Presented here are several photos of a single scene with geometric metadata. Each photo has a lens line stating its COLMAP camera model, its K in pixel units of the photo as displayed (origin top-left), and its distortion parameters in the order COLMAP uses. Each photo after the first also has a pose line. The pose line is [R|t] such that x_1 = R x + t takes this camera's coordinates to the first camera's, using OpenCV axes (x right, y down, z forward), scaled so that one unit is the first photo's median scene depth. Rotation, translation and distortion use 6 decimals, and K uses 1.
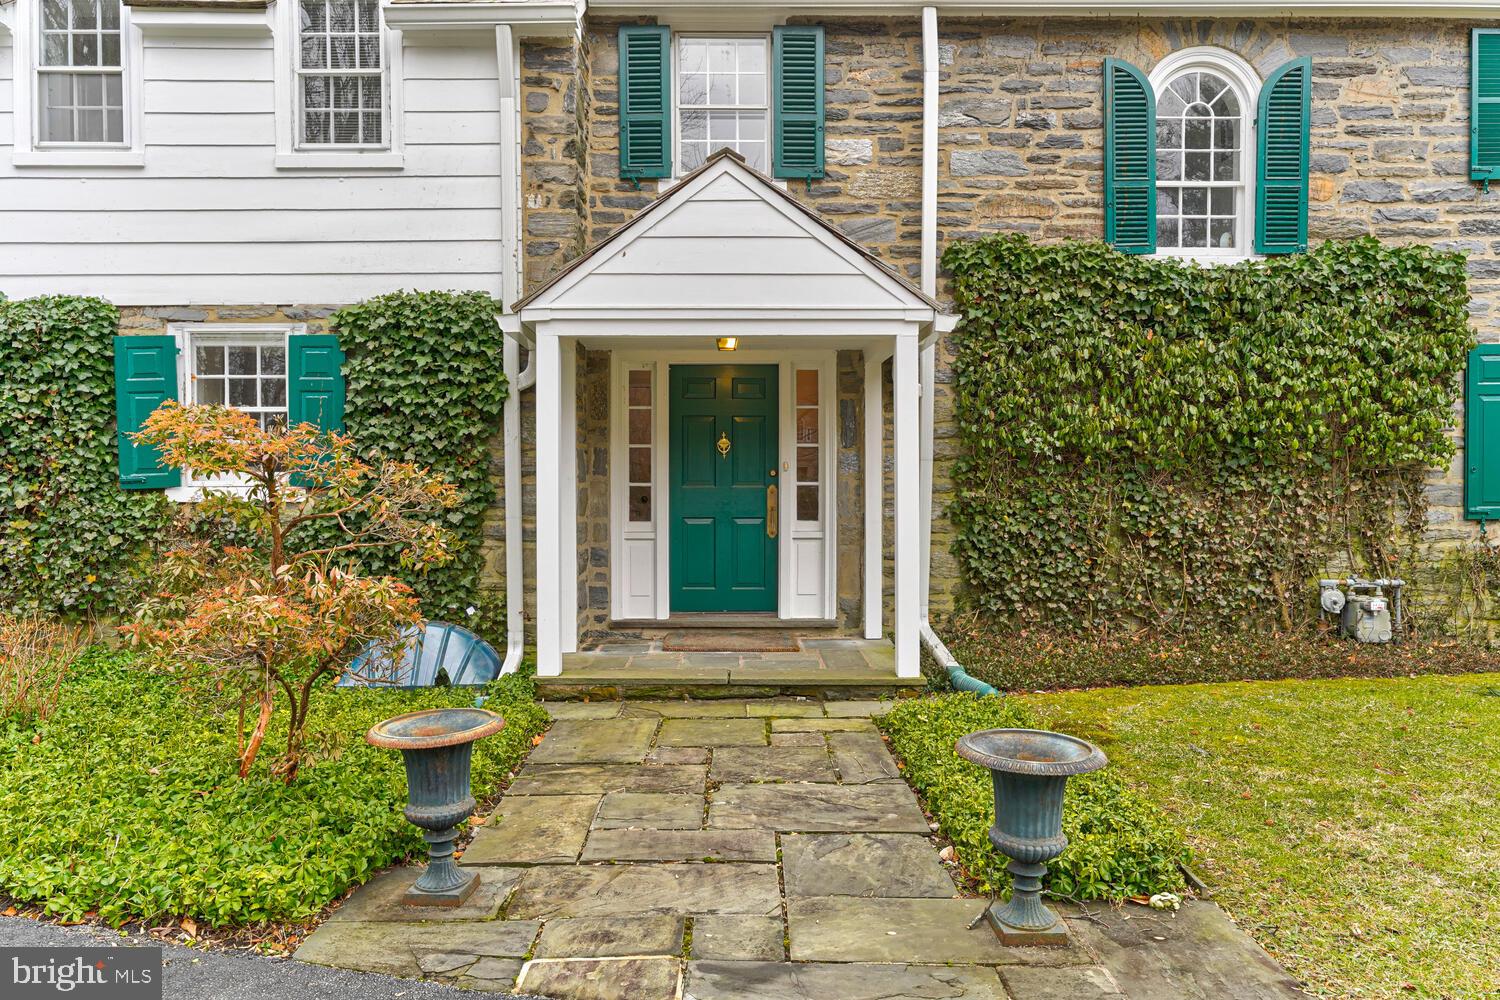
lens RADIAL K [[1005.1, 0, 749.6], [0, 1005.1, 498.5], [0, 0, 1]] dist [0.005274, 0.007523]
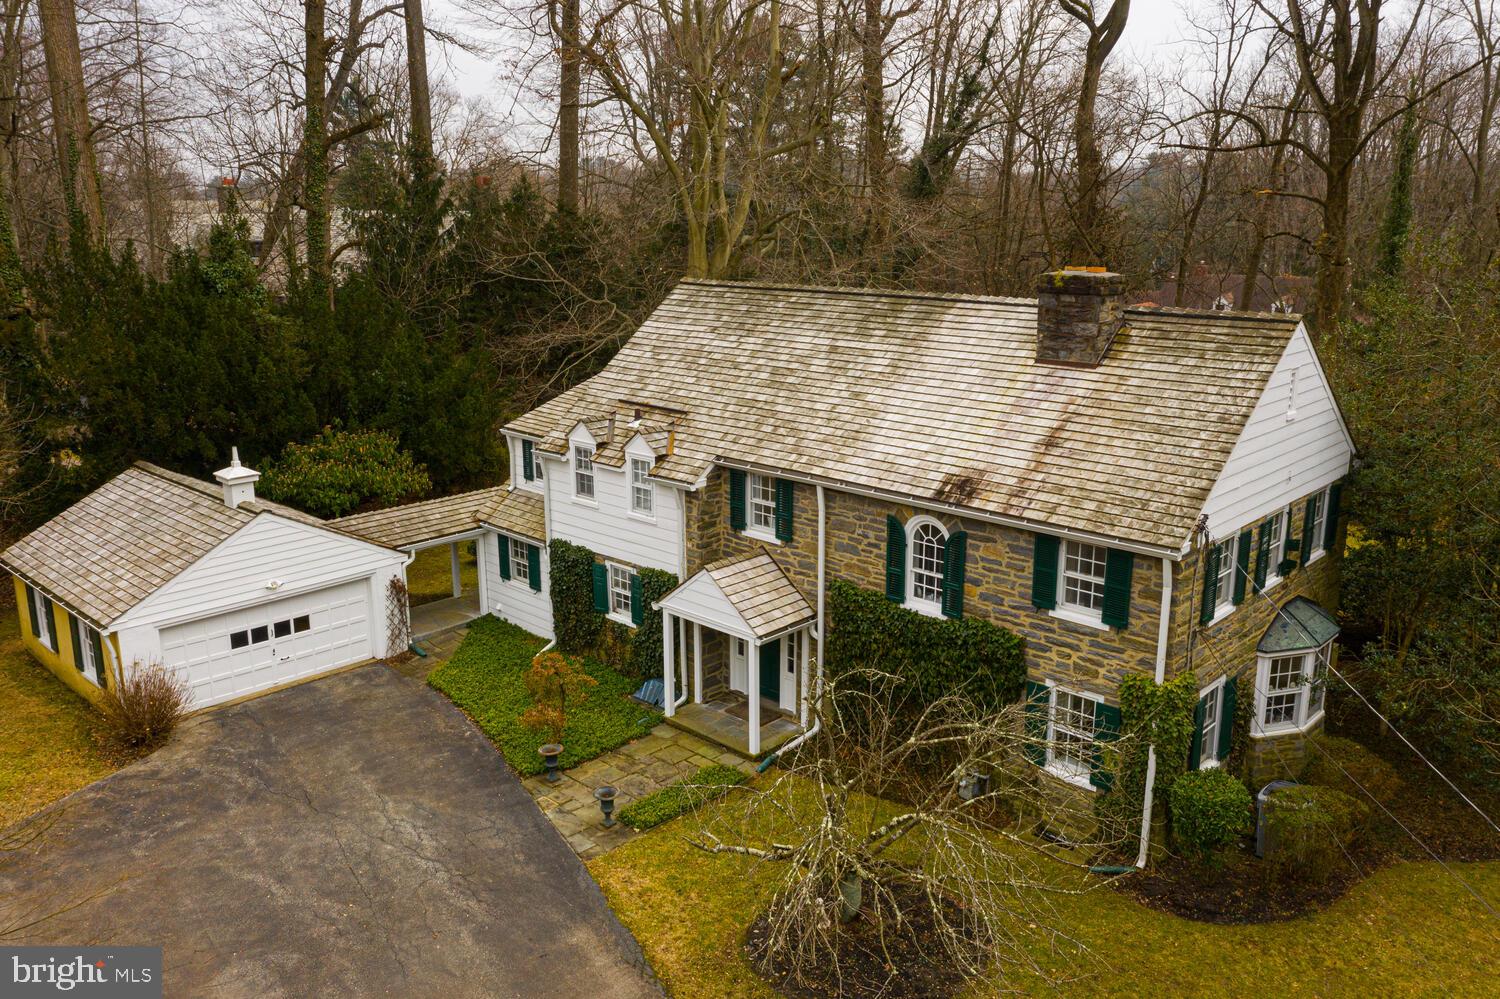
lens RADIAL K [[1189.5, 0, 746.6], [0, 1189.5, 497.1], [0, 0, 1]] dist [-0.000137, 0.012819]
pose [[0.710982, 0.171134, -0.682069, 1.904086], [-0.007601, 0.971749, 0.235892, -1.086222], [0.703170, -0.162531, 0.692197, -1.008958]]
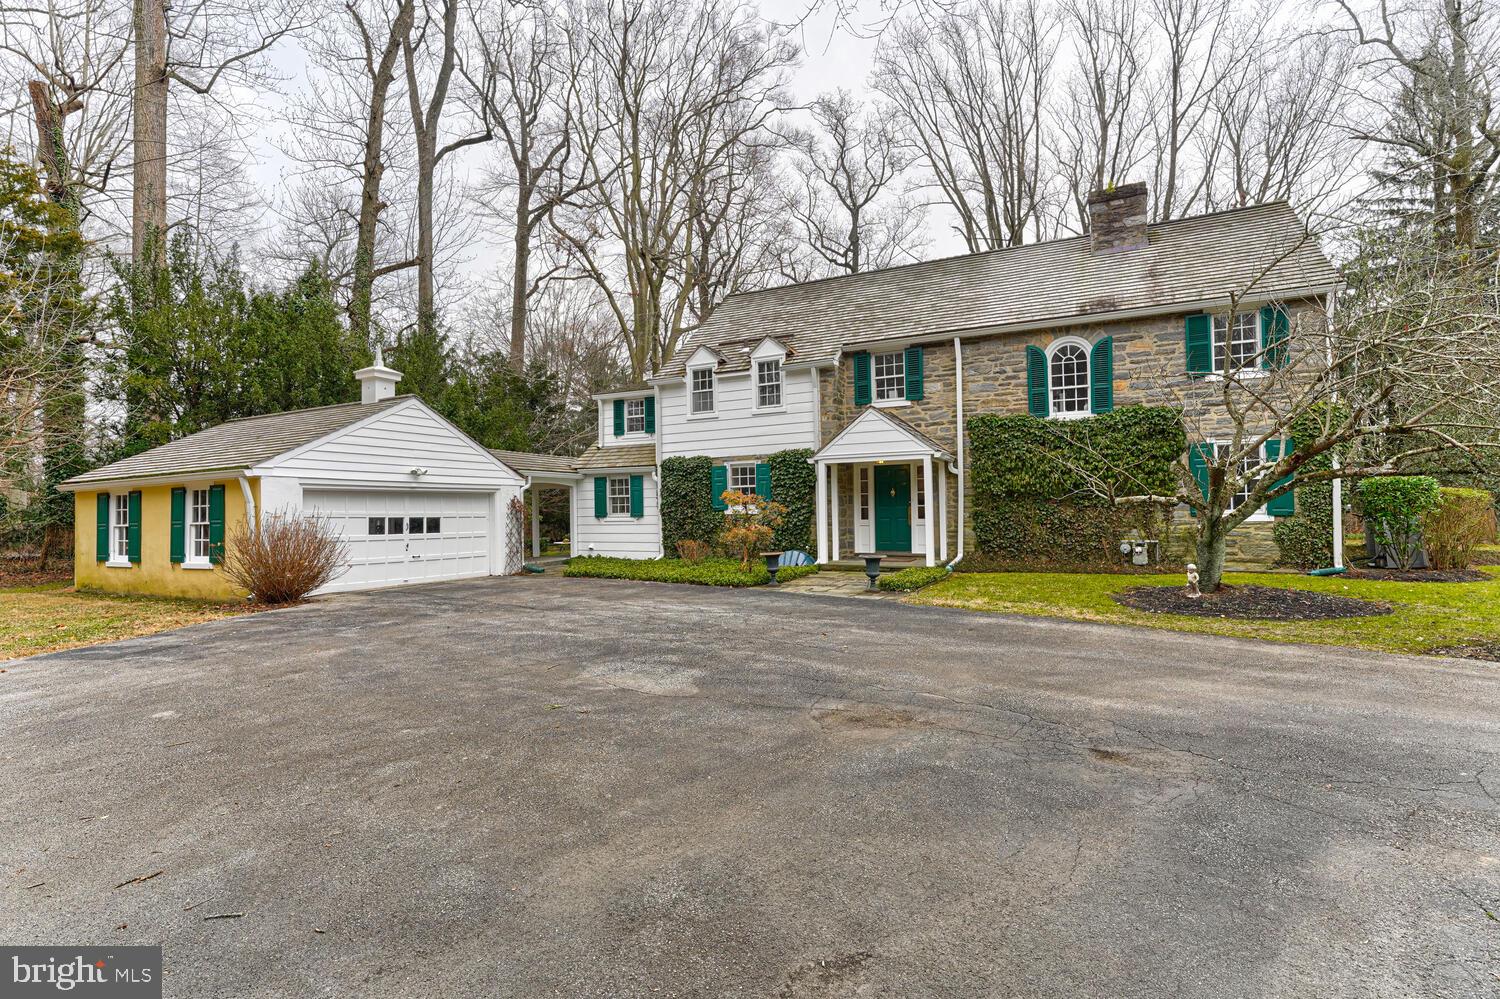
lens RADIAL K [[718.5, 0, 753.9], [0, 718.5, 493.6], [0, 0, 1]] dist [-0.003074, 0.000431]
pose [[0.888383, -0.024272, -0.458461, 0.577174], [0.008018, 0.999269, -0.037368, 0.023394], [0.459033, 0.029521, 0.887928, -1.027321]]
